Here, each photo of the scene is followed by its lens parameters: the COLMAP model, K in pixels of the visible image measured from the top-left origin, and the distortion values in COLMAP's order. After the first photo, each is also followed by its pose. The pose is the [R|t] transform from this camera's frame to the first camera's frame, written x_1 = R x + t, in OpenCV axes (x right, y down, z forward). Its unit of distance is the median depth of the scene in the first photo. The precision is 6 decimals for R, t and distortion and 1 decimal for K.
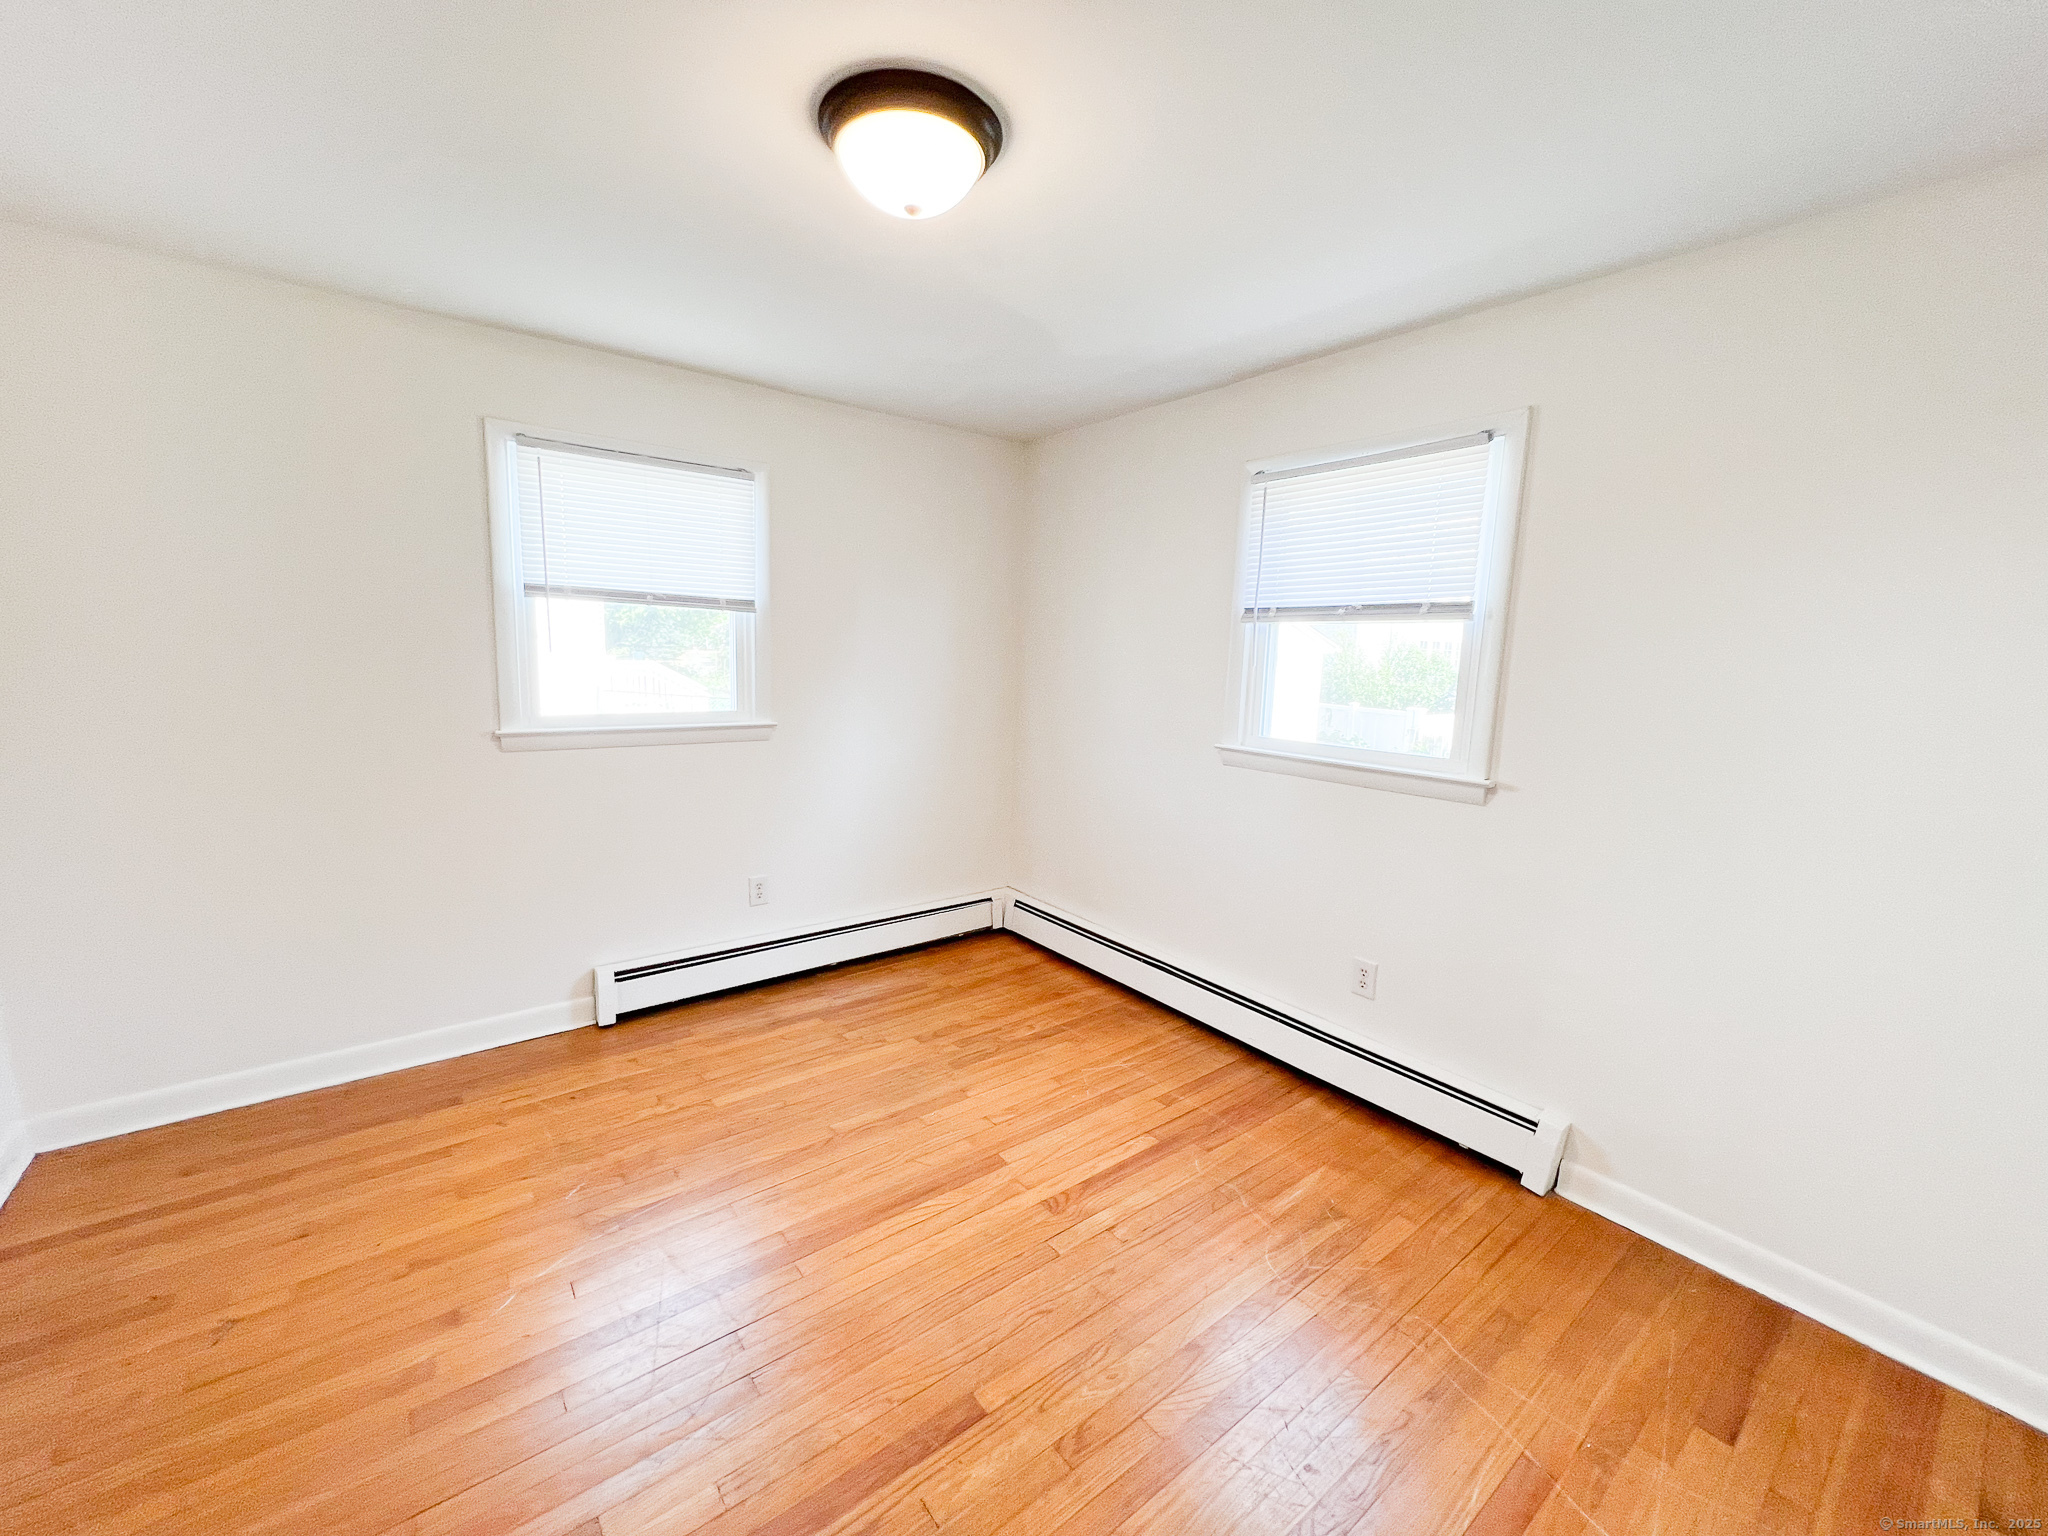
lens RADIAL K [[817.8, 0, 1022.2], [0, 817.8, 762.4], [0, 0, 1]] dist [-0.000526, 0.000702]
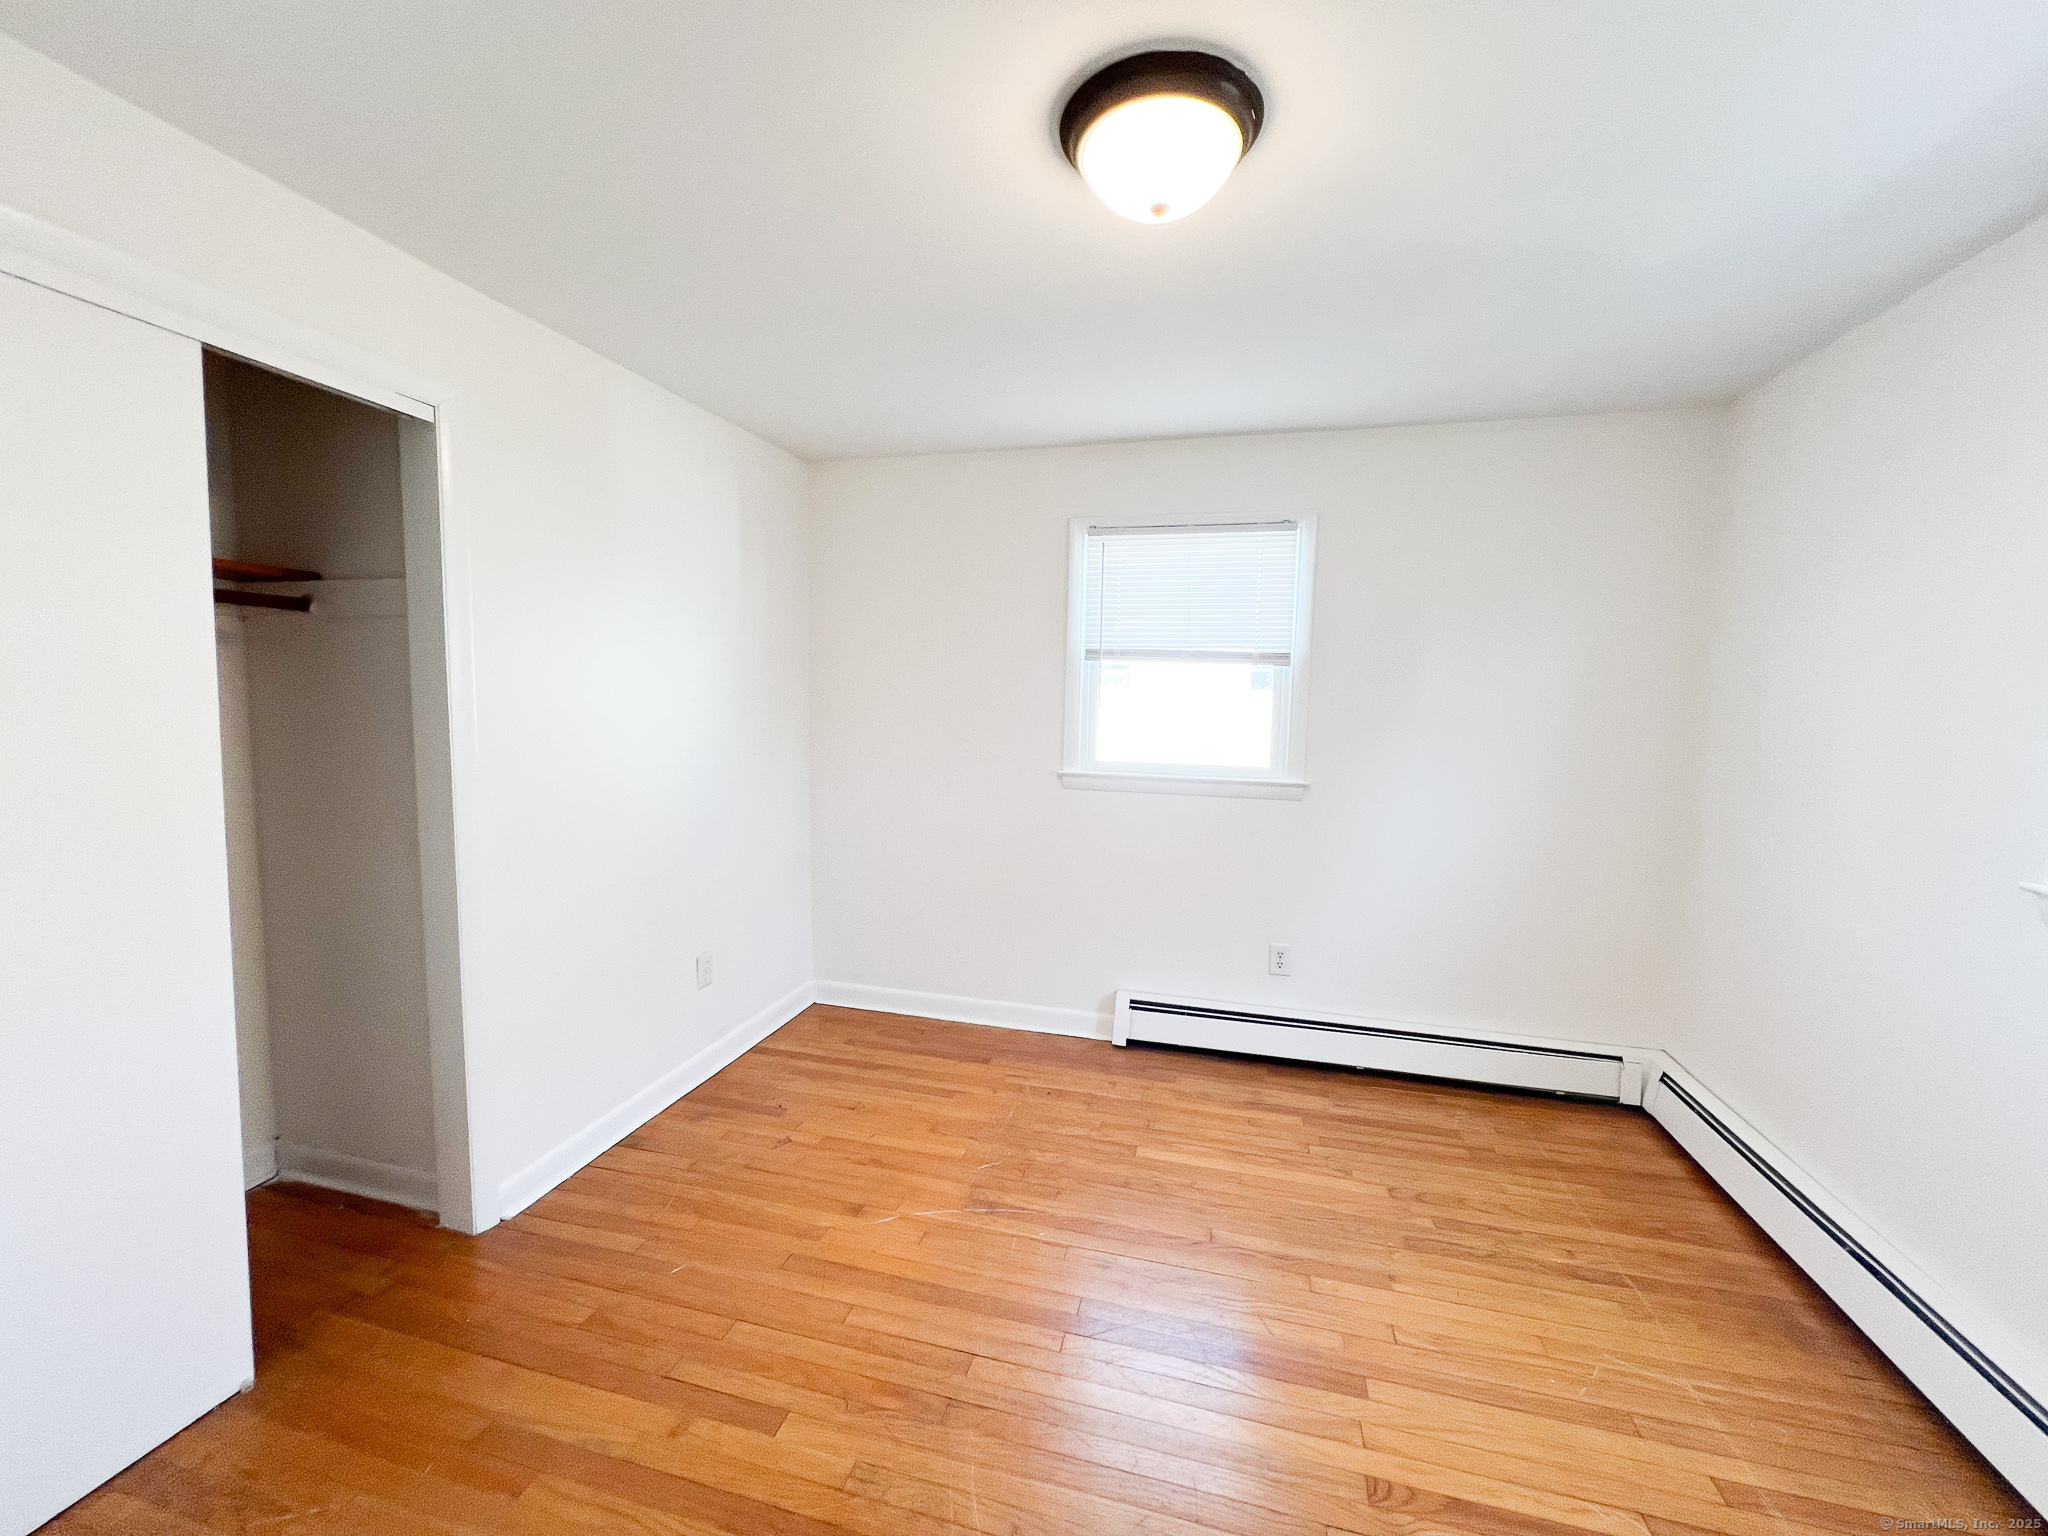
lens RADIAL K [[817.8, 0, 1022.2], [0, 817.8, 762.4], [0, 0, 1]] dist [-0.000526, 0.000702]
pose [[0.605939, 0.050057, -0.793935, 0.284900], [-0.112205, 0.993419, -0.023002, -0.016061], [0.787558, 0.103022, 0.607568, 0.213419]]
